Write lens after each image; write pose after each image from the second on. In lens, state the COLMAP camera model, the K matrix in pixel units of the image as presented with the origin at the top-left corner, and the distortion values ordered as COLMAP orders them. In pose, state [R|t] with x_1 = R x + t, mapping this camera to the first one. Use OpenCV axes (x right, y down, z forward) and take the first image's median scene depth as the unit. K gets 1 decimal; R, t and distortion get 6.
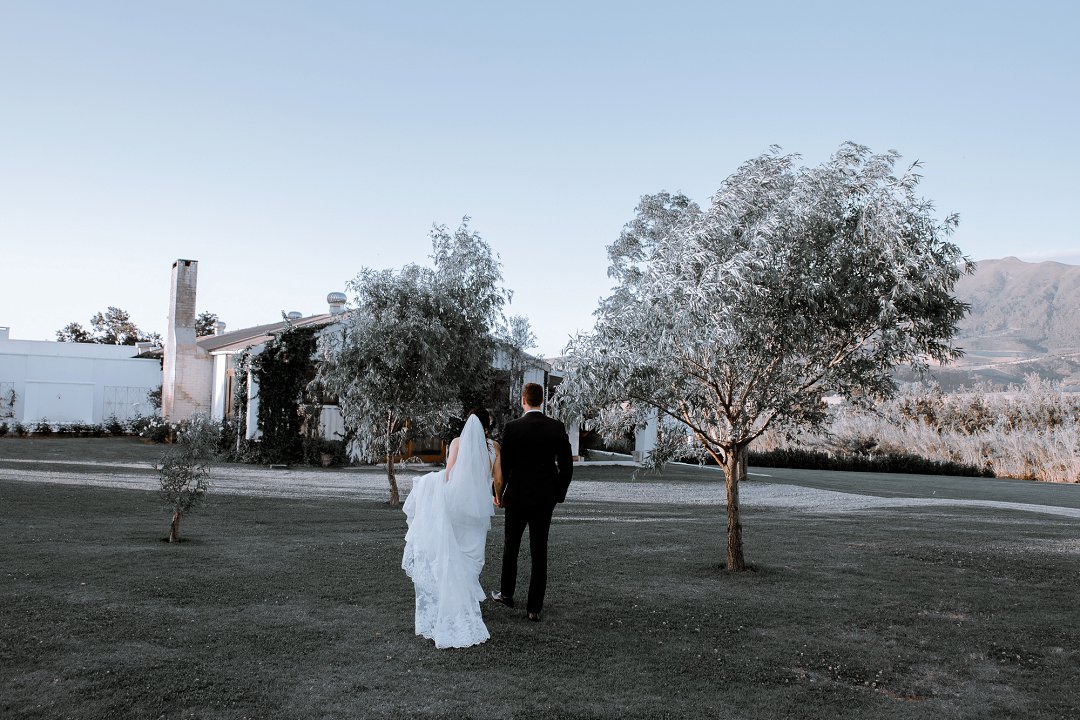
lens RADIAL K [[913.2, 0, 540.0], [0, 913.2, 360.0], [0, 0, 1]] dist [-0.074132, -0.001364]
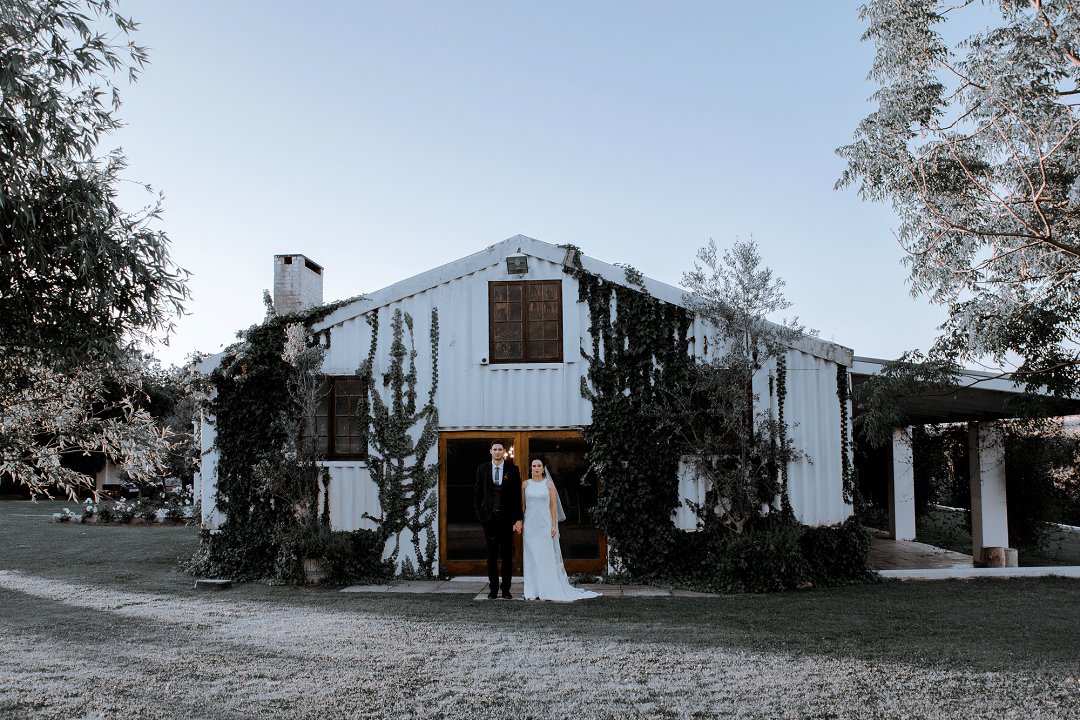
lens RADIAL K [[913.2, 0, 540.0], [0, 913.2, 360.0], [0, 0, 1]] dist [-0.074132, -0.001364]
pose [[0.831297, -0.104284, -0.545958, 0.140412], [0.061168, 0.993440, -0.096622, 0.048617], [0.552452, 0.046926, 0.832222, 0.621756]]
